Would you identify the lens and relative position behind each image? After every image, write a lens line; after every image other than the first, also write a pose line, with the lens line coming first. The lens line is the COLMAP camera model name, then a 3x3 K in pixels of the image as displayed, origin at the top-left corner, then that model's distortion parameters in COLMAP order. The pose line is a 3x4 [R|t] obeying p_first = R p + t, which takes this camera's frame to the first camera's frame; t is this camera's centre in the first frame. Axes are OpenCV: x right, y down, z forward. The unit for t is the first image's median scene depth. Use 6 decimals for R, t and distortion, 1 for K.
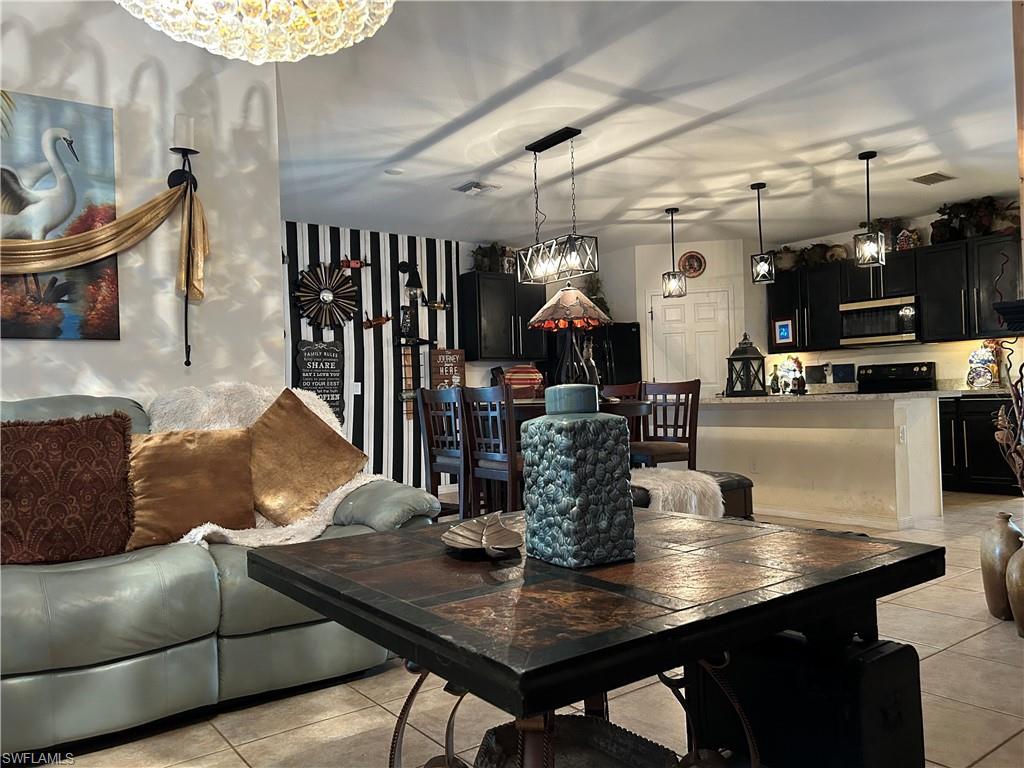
lens RADIAL K [[771.2, 0, 514.9], [0, 771.2, 392.2], [0, 0, 1]] dist [0.045853, -0.030765]
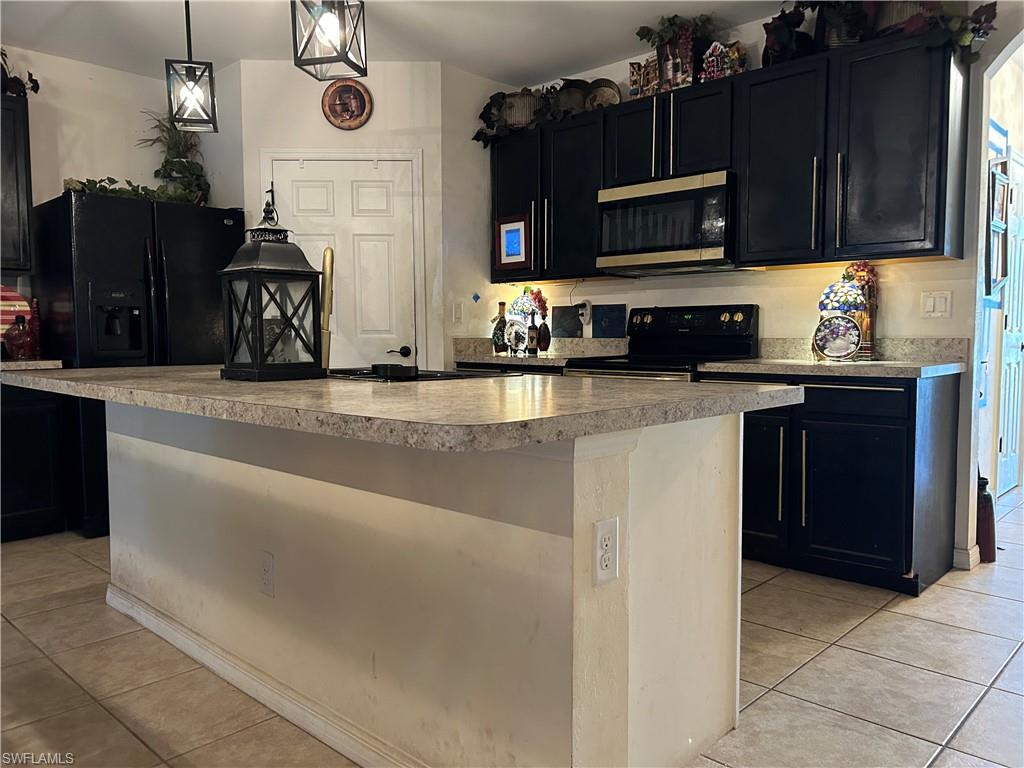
lens RADIAL K [[771.2, 0, 510.9], [0, 771.2, 386.4], [0, 0, 1]] dist [0.045853, -0.030765]
pose [[0.985998, 0.015404, 0.166041, 0.273927], [-0.027677, 0.997031, 0.071854, -0.016056], [-0.164441, -0.075444, 0.983497, 0.483356]]
